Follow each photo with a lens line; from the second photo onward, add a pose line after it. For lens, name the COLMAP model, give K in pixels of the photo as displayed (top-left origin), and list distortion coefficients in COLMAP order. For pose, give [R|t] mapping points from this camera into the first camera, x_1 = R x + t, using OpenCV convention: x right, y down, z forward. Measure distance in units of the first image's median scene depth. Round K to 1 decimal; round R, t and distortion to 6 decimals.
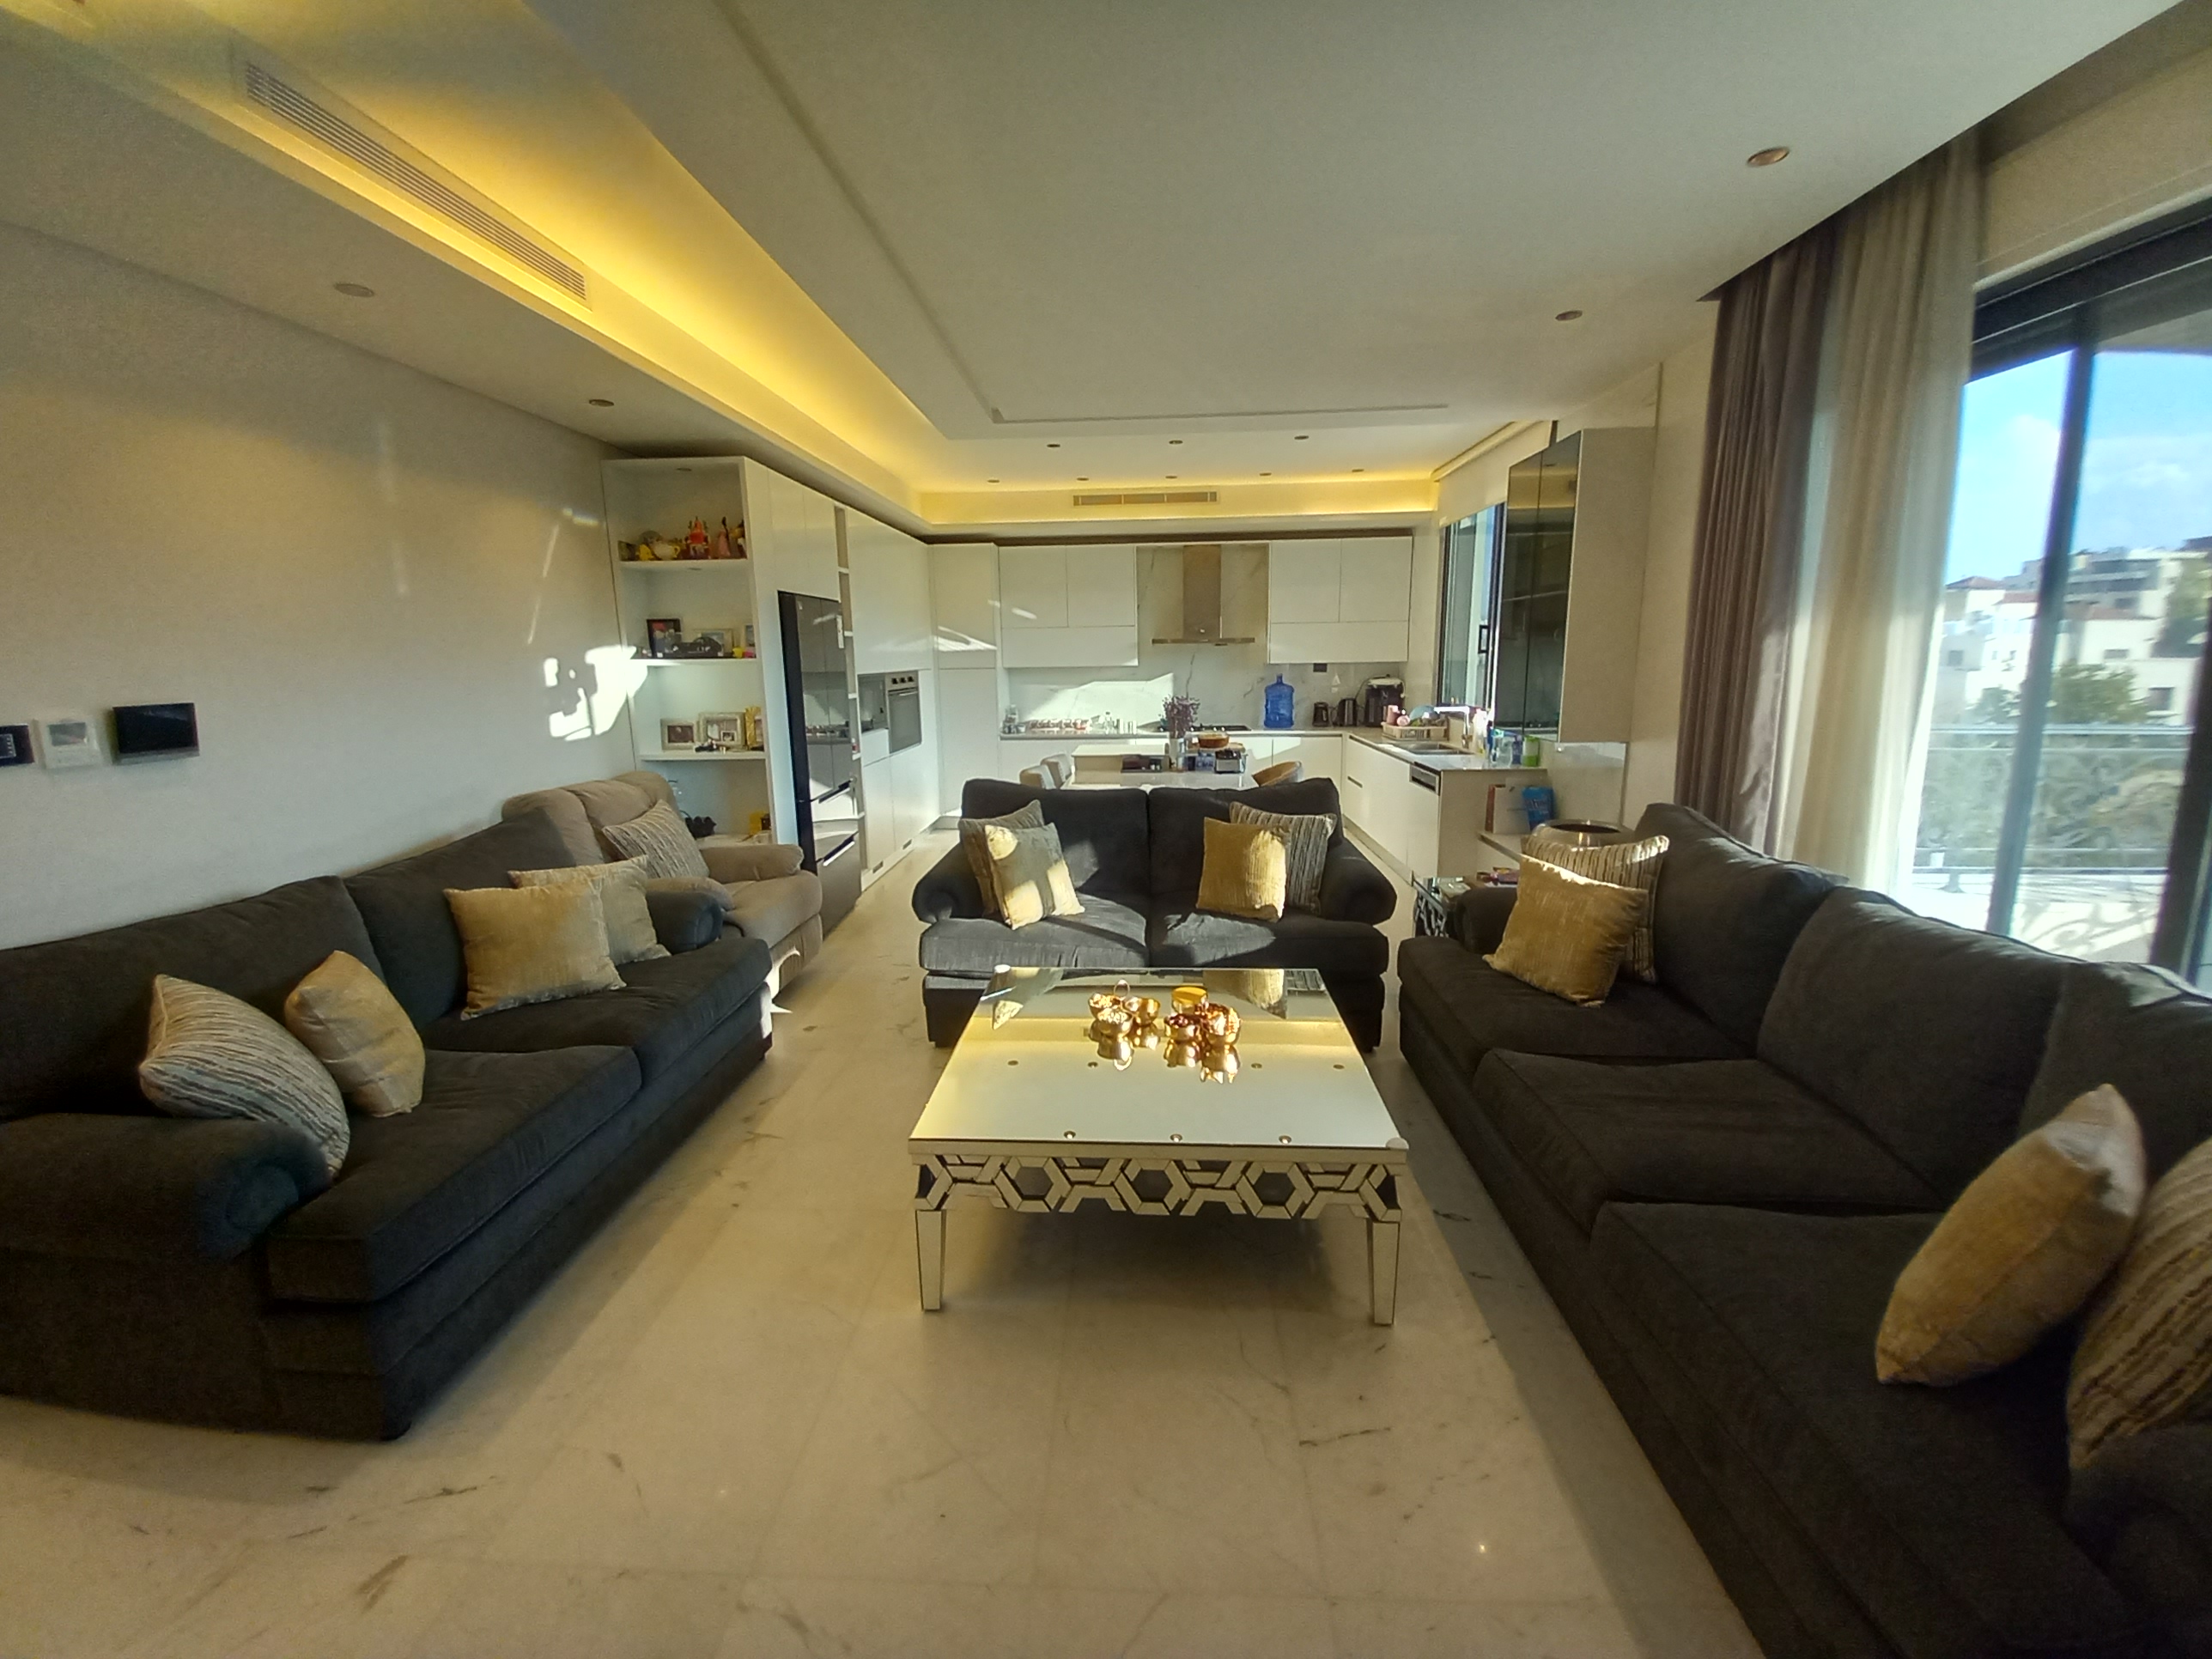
lens RADIAL K [[884.0, 0, 1116.0], [0, 884.0, 819.4], [0, 0, 1]] dist [0.001463, -0.000028]
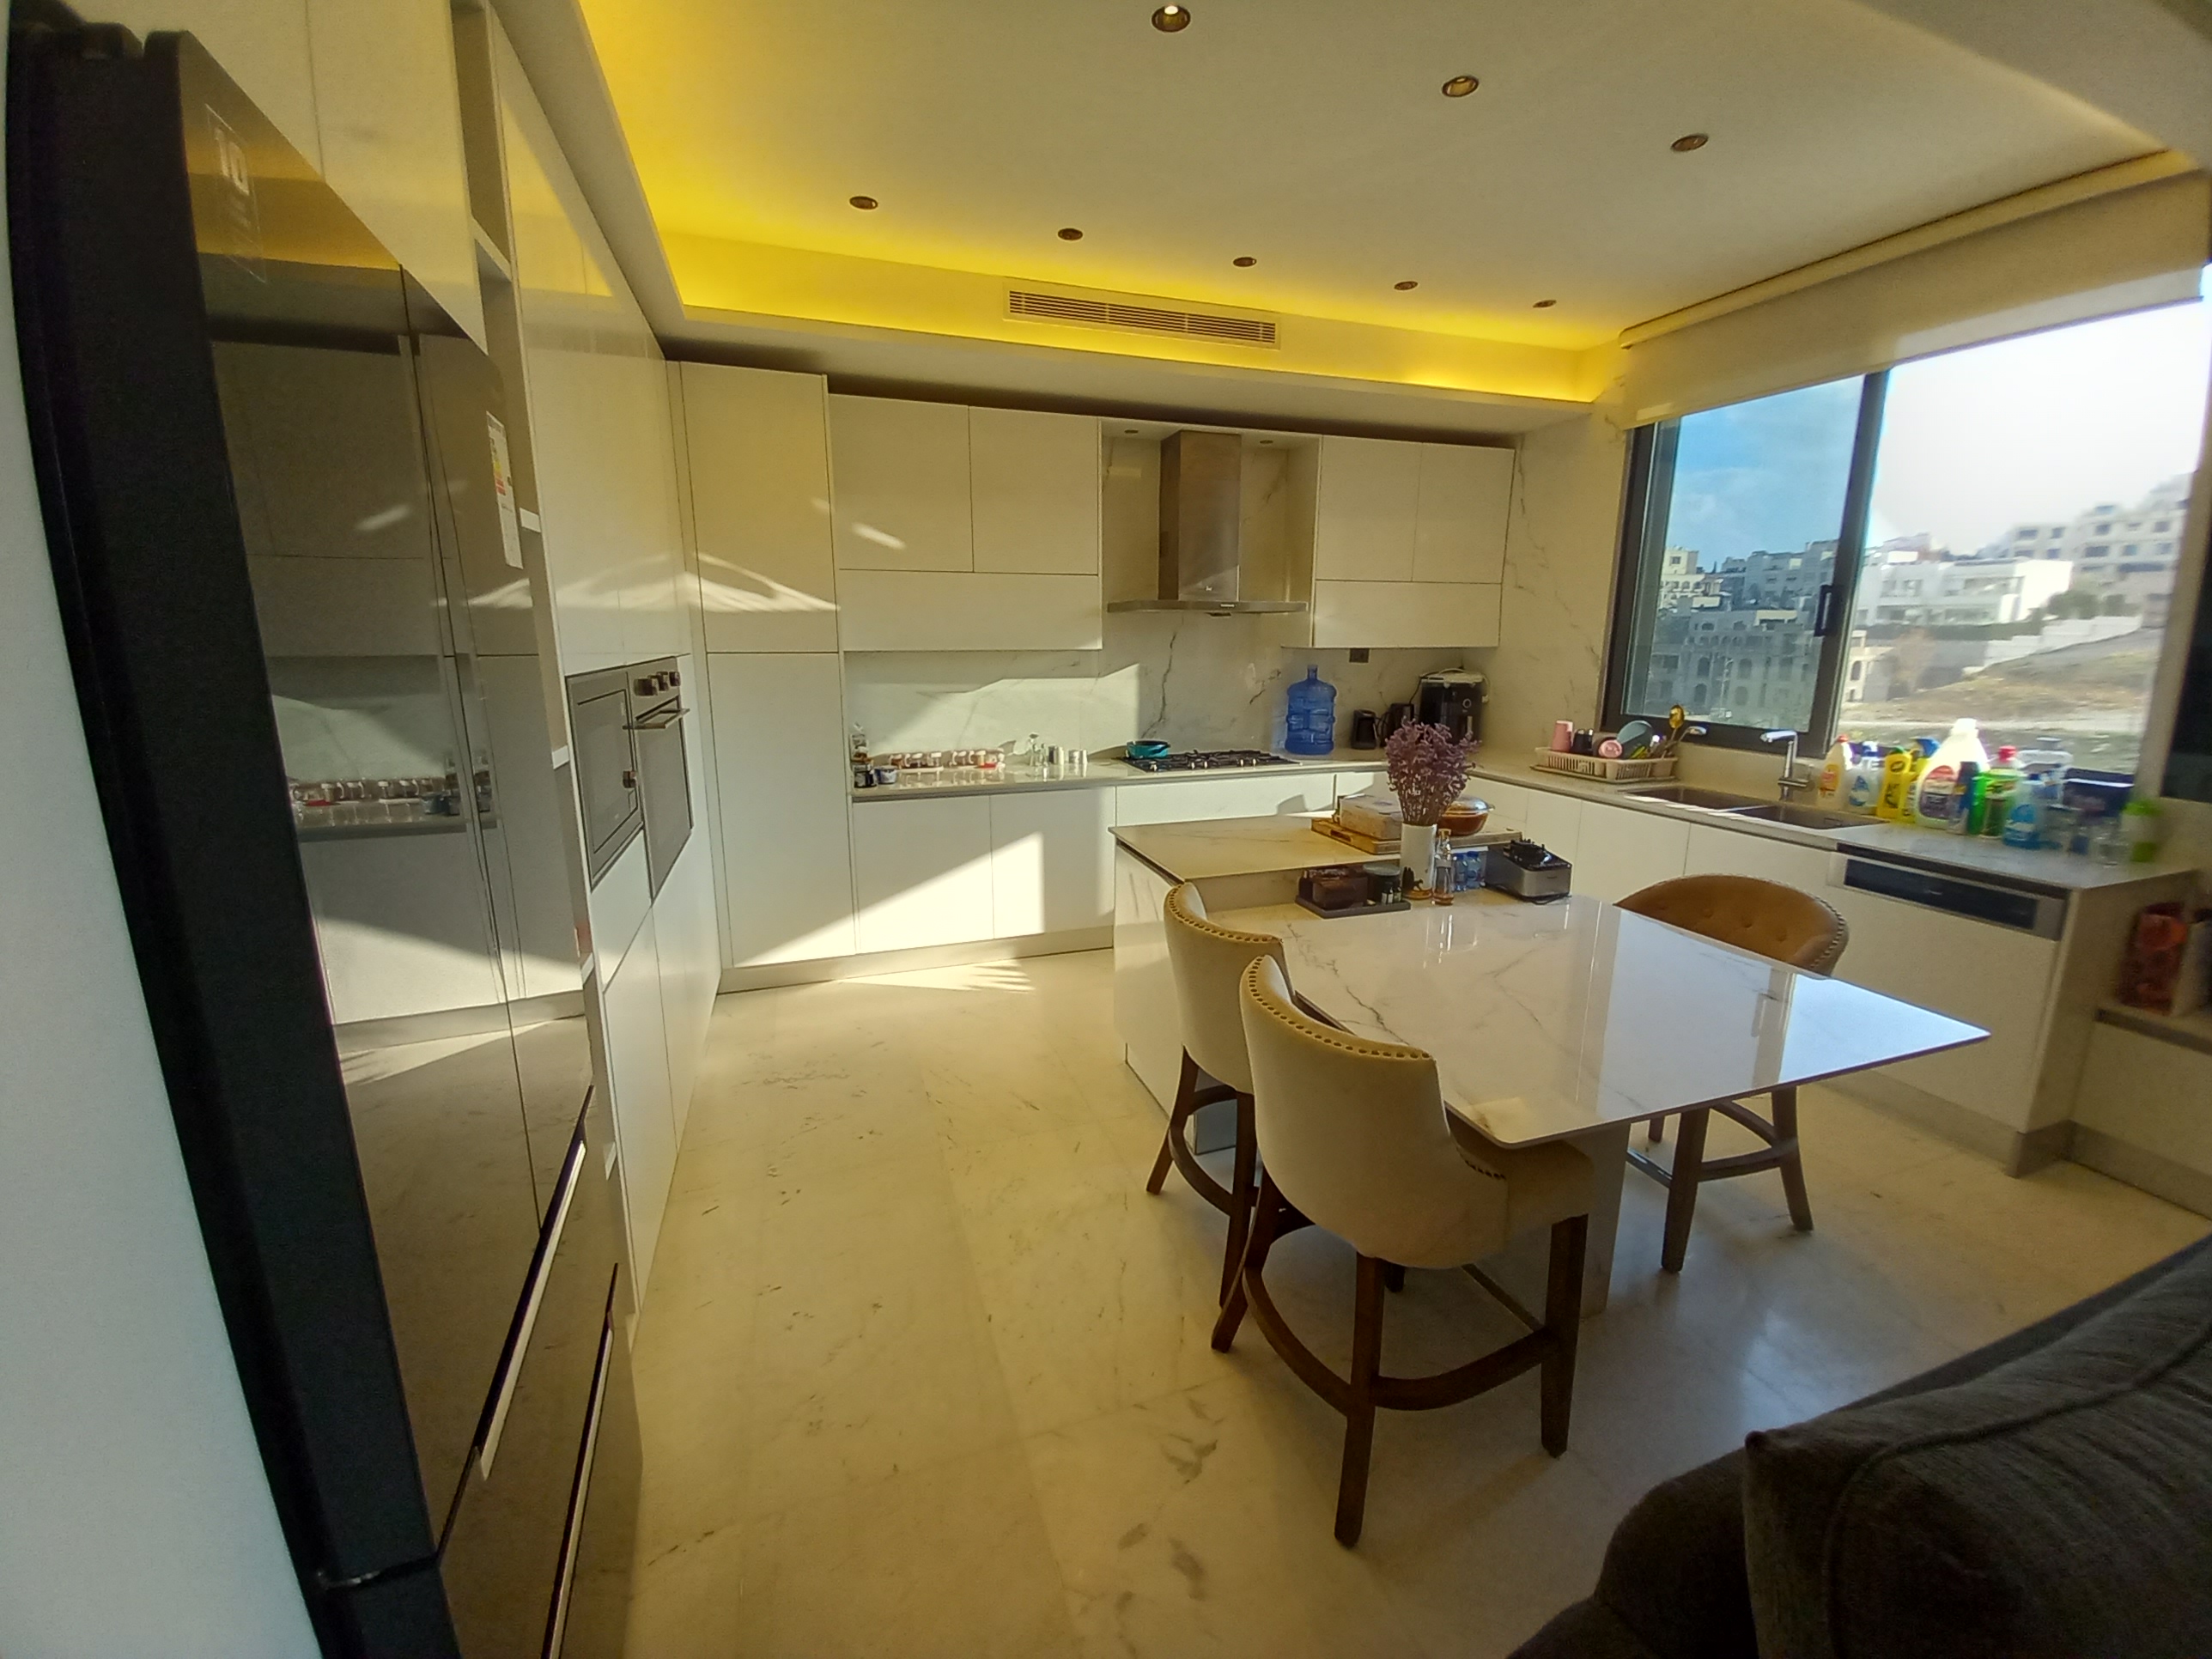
lens RADIAL K [[884.0, 0, 1116.0], [0, 884.0, 819.4], [0, 0, 1]] dist [0.001463, -0.000028]
pose [[0.920871, -0.062038, 0.384901, -0.181400], [0.053771, 0.998034, 0.032216, -0.087247], [-0.386143, -0.008970, 0.922395, 0.499756]]
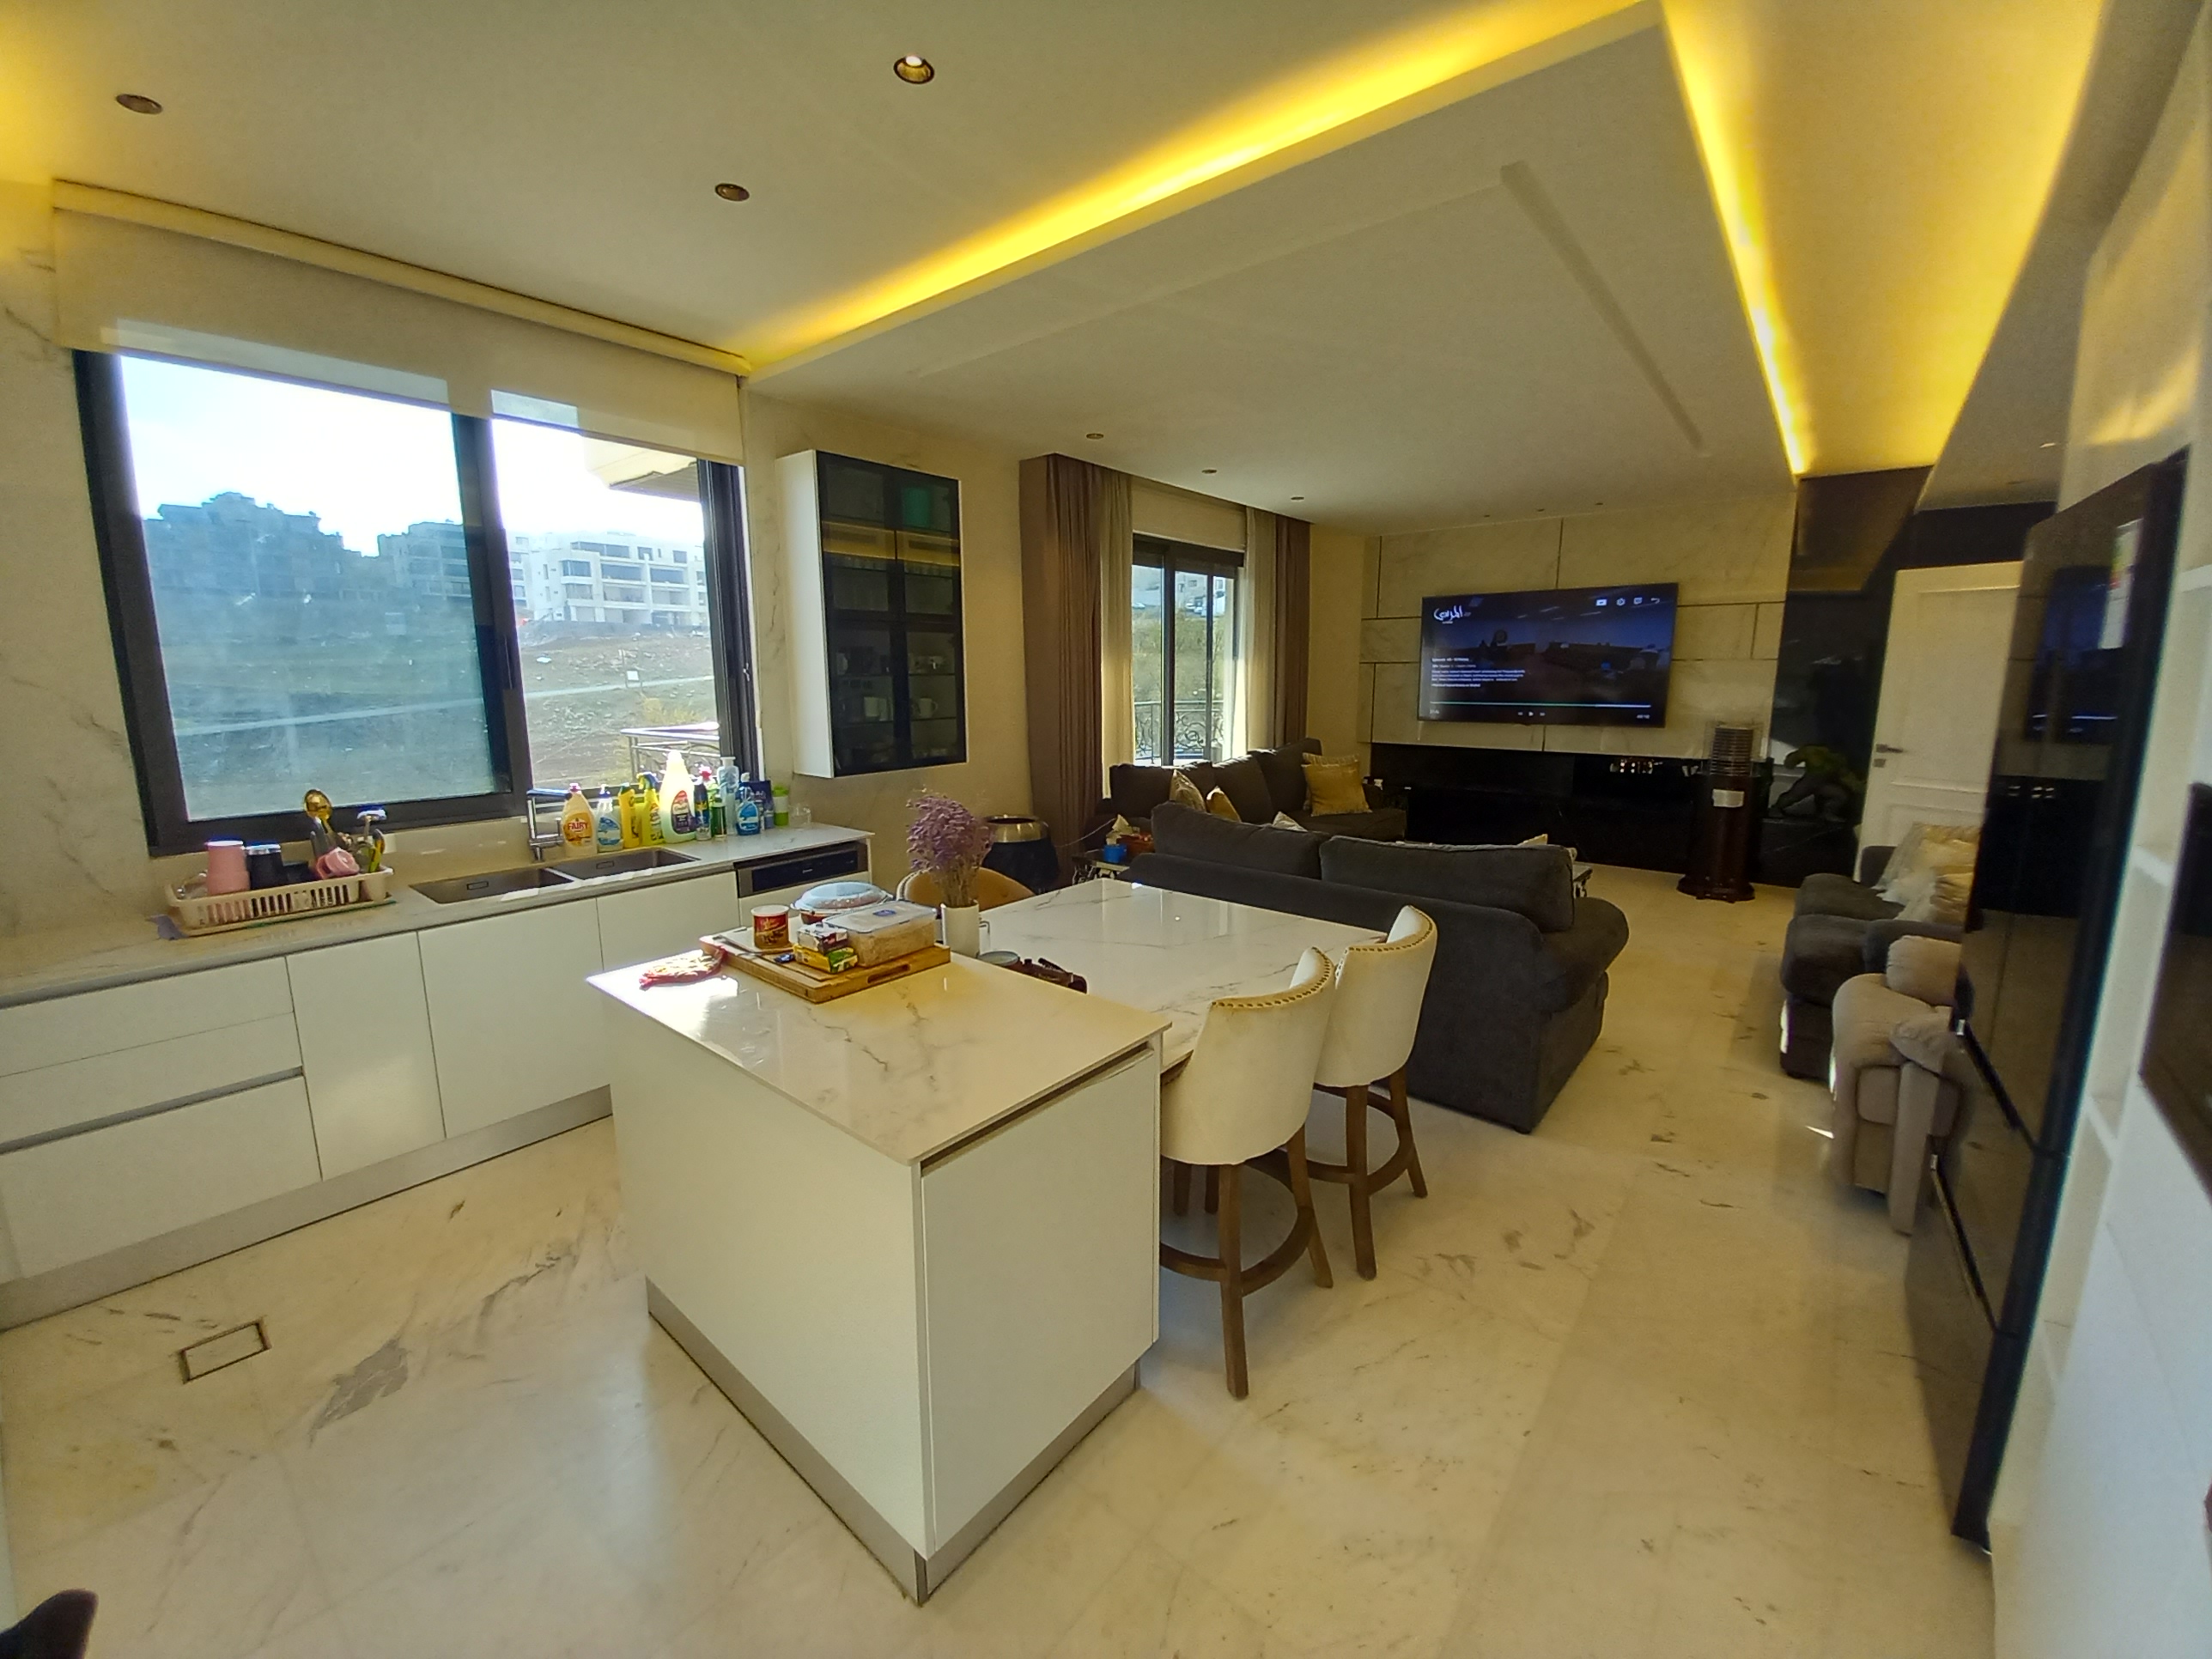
lens RADIAL K [[884.0, 0, 1116.0], [0, 884.0, 819.4], [0, 0, 1]] dist [0.001463, -0.000028]
pose [[-0.809542, -0.081426, 0.581388, -0.139934], [0.126548, 0.942848, 0.308260, -0.274654], [-0.573260, 0.323123, -0.752970, 1.395783]]
